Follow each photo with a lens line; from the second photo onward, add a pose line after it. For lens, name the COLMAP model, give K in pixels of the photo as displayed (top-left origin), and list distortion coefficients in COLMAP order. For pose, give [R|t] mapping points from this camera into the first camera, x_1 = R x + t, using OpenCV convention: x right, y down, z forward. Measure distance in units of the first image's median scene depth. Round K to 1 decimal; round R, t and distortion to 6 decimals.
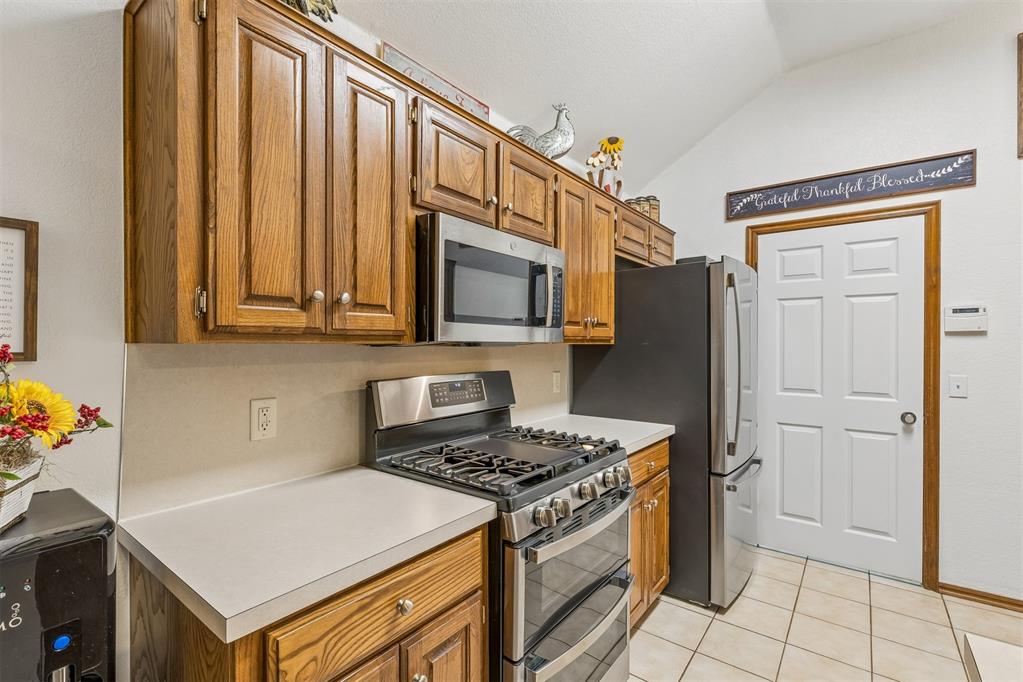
lens RADIAL K [[463.3, 0, 504.6], [0, 463.3, 343.1], [0, 0, 1]] dist [0.006252, 0.000058]
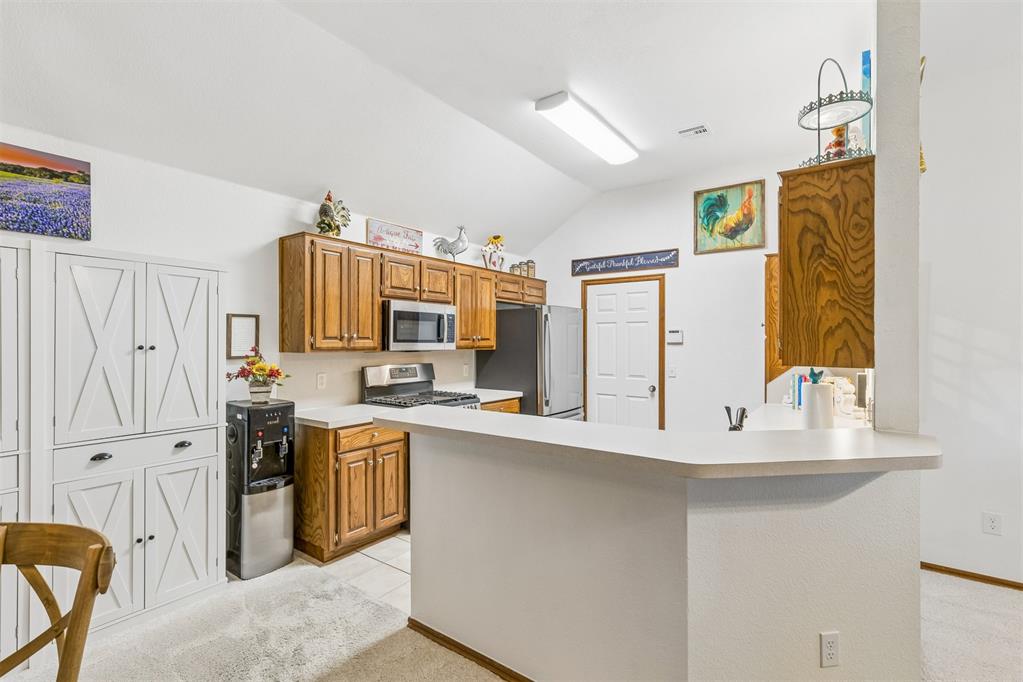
lens RADIAL K [[464.5, 0, 501.1], [0, 464.5, 338.1], [0, 0, 1]] dist [0.031043, 0.000062]
pose [[0.999910, -0.000990, 0.013413, 0.334876], [0.001071, 0.999981, -0.005991, -0.044216], [-0.013407, 0.006005, 0.999892, -1.218903]]
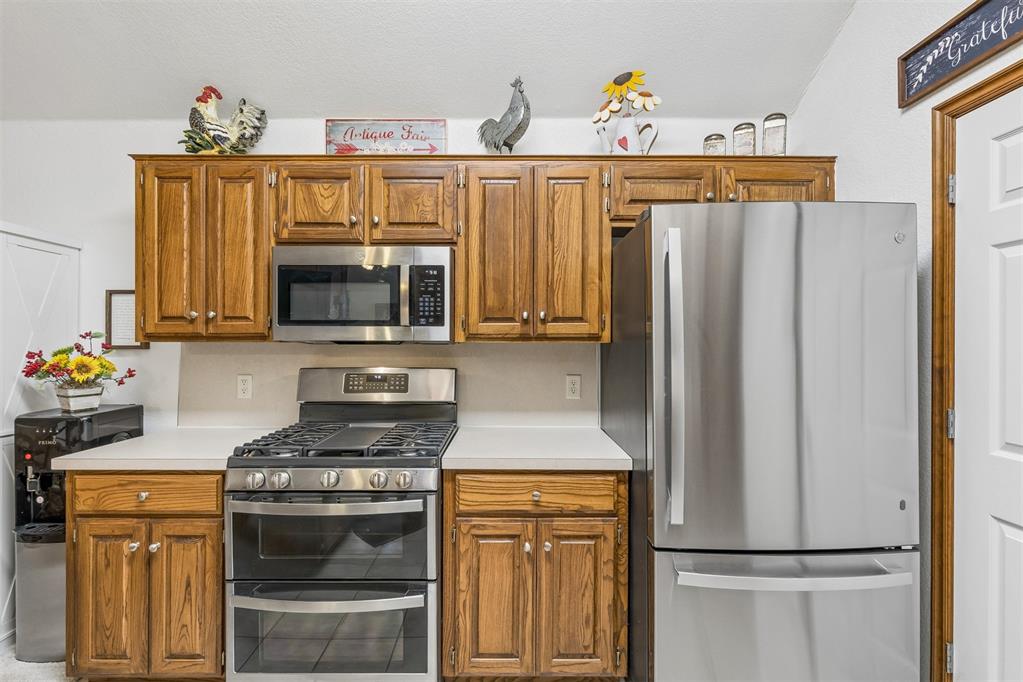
lens RADIAL K [[464.3, 0, 508.1], [0, 464.3, 340.3], [0, 0, 1]] dist [0.000457, 0.000137]
pose [[0.612100, -0.001812, -0.790779, 1.073065], [0.000971, 0.999998, -0.001540, -0.001074], [0.790780, 0.000175, 0.612100, 0.554691]]
